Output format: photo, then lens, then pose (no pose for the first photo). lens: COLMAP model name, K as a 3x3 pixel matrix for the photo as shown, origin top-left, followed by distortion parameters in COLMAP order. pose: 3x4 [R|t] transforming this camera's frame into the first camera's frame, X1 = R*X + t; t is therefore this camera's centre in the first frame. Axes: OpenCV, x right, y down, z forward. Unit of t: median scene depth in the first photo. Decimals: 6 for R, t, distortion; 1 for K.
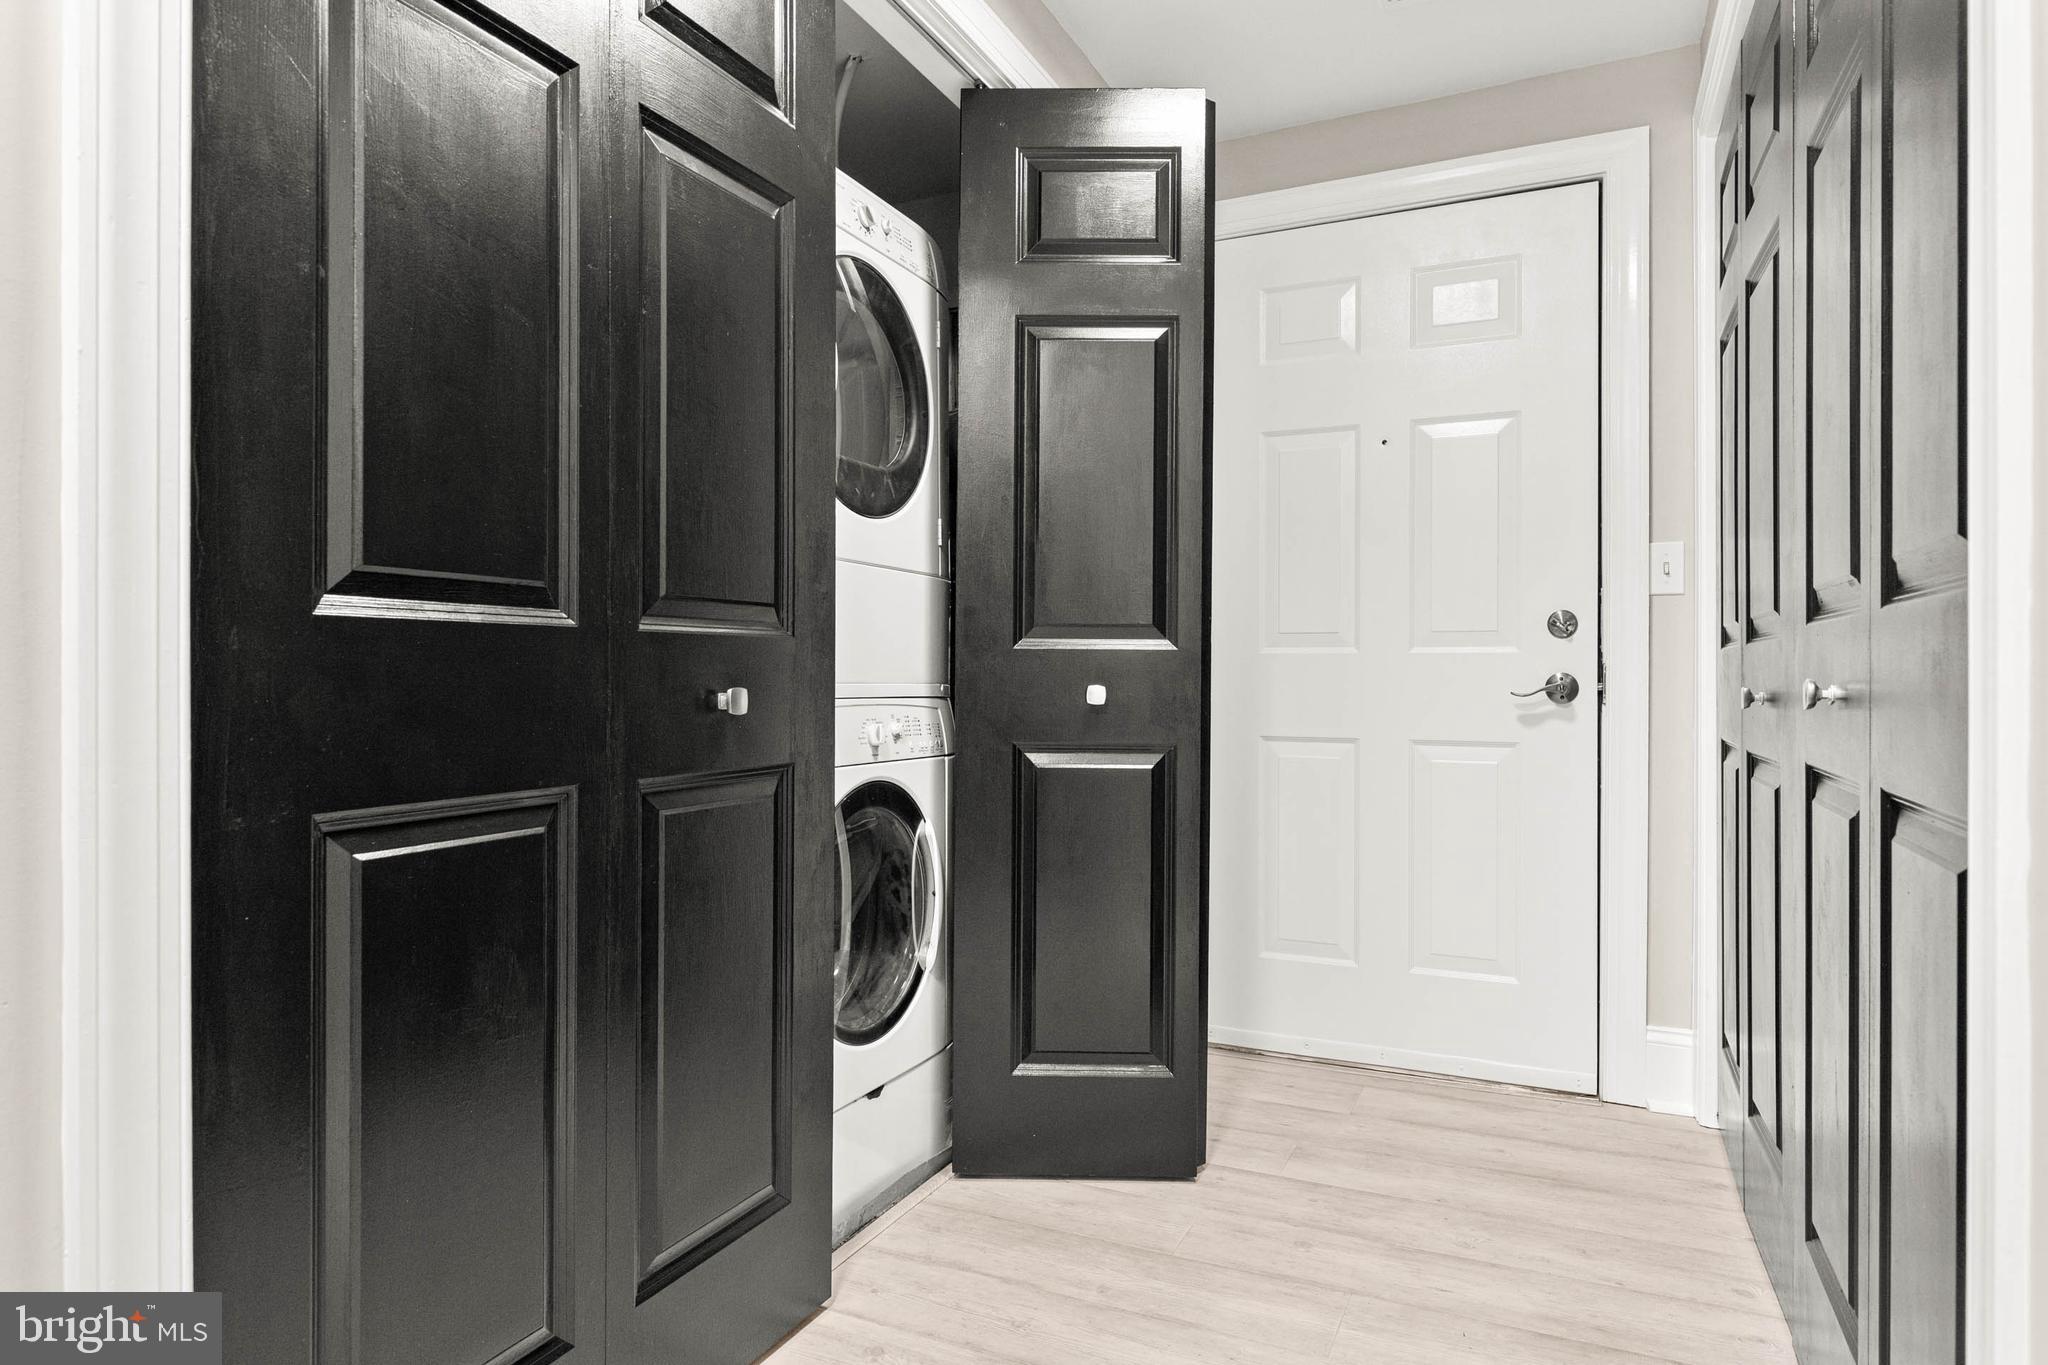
lens RADIAL K [[1168.1, 0, 1023.0], [0, 1168.1, 697.1], [0, 0, 1]] dist [-0.003648, -0.000462]
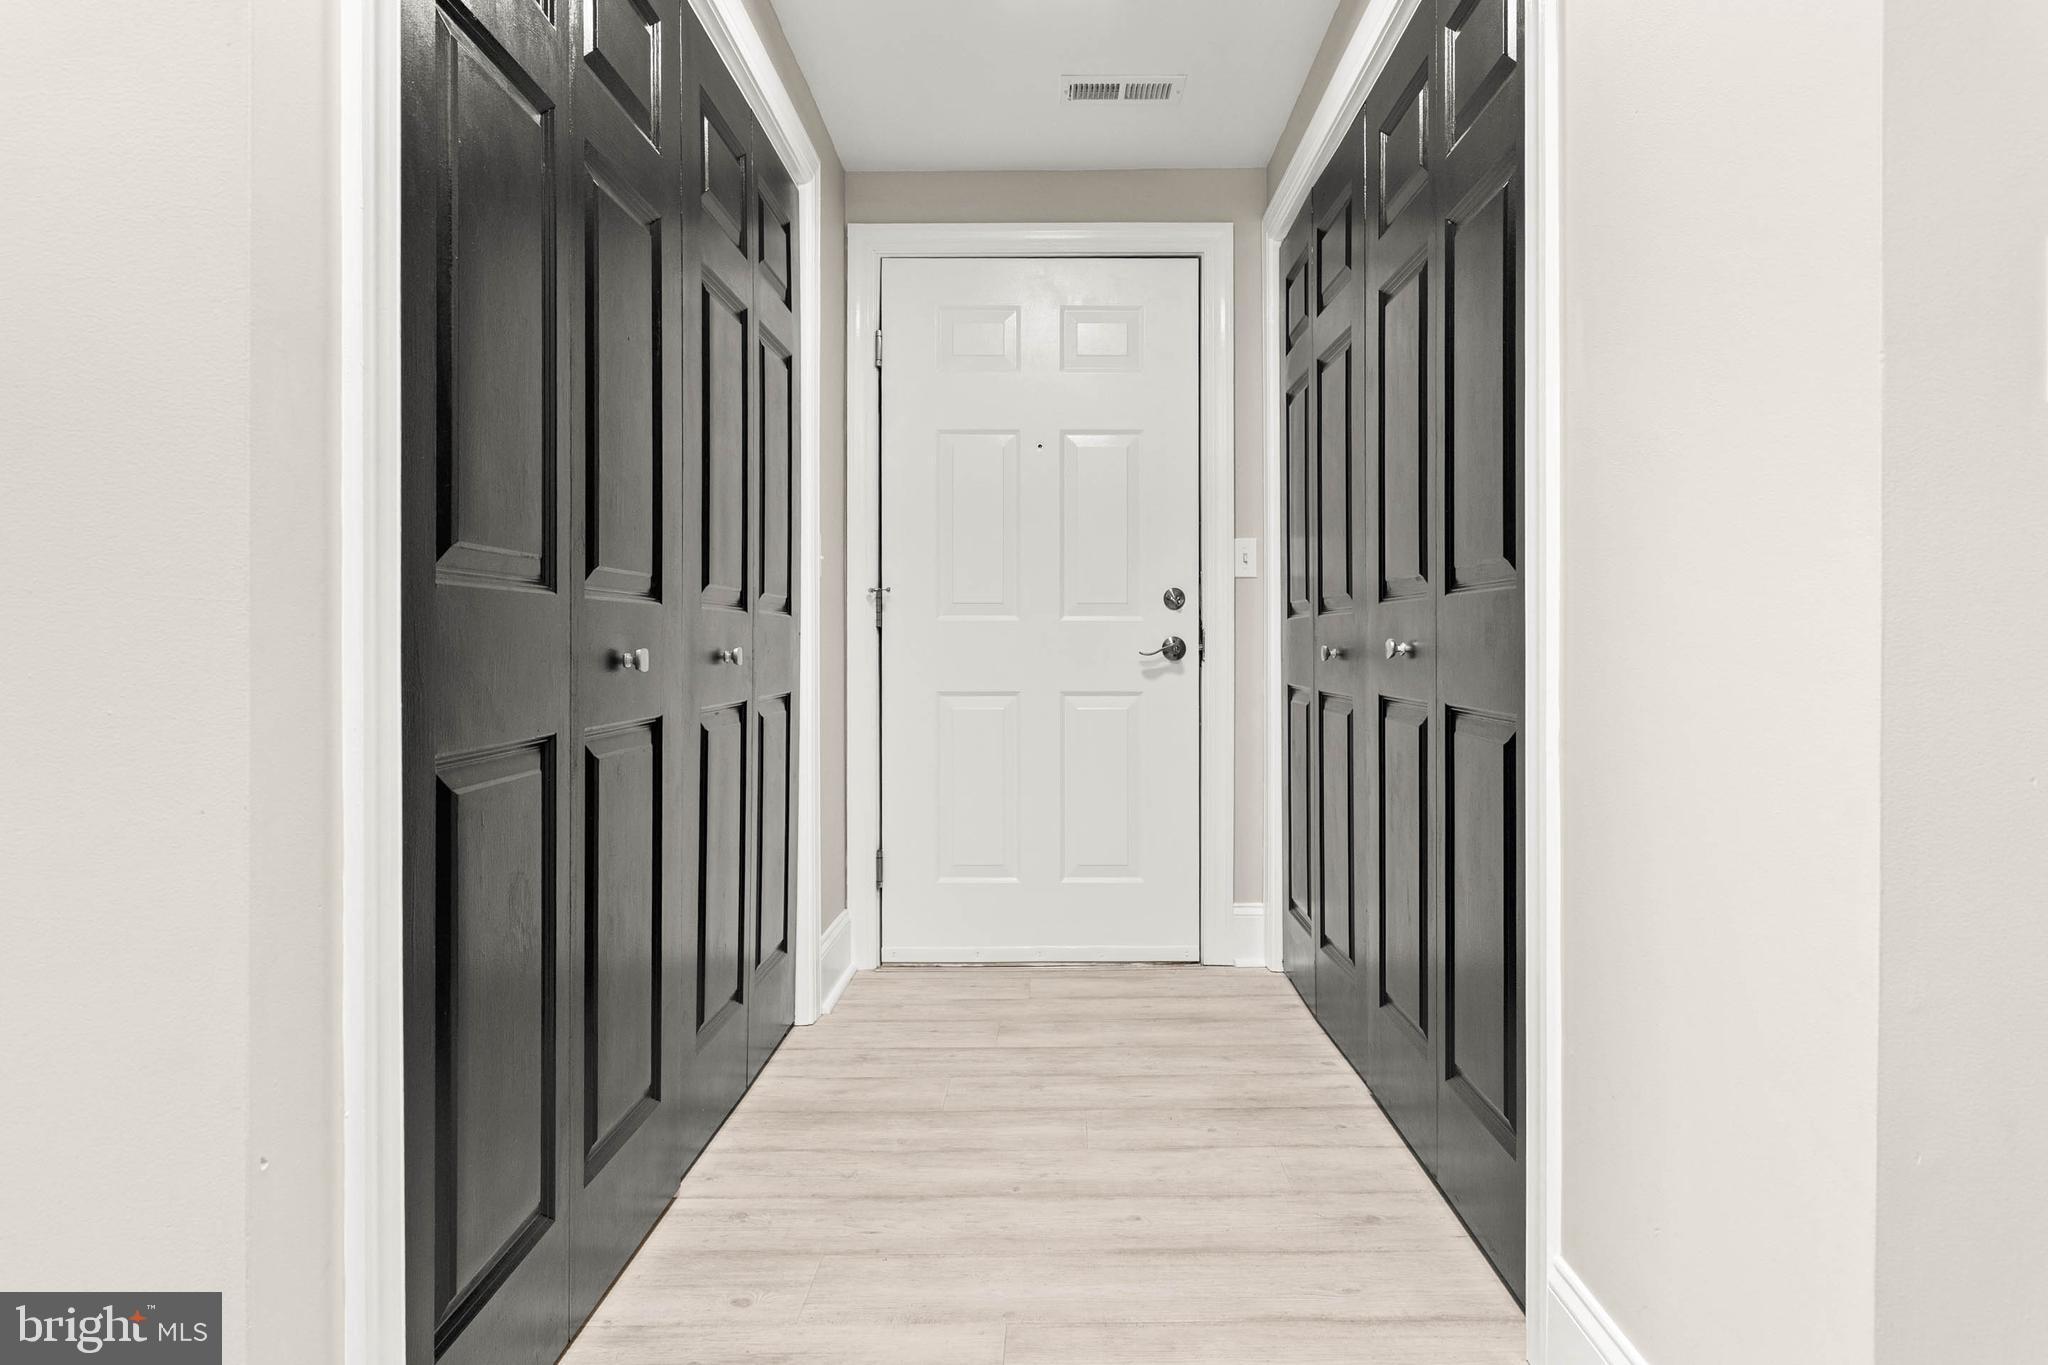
lens RADIAL K [[1190.1, 0, 1047.4], [0, 1190.1, 678.1], [0, 0, 1]] dist [-0.000287, -0.001249]
pose [[0.908411, -0.016888, 0.417736, -0.262005], [0.011965, 0.999825, 0.014403, 0.005427], [-0.417906, -0.008086, 0.908454, -0.164684]]
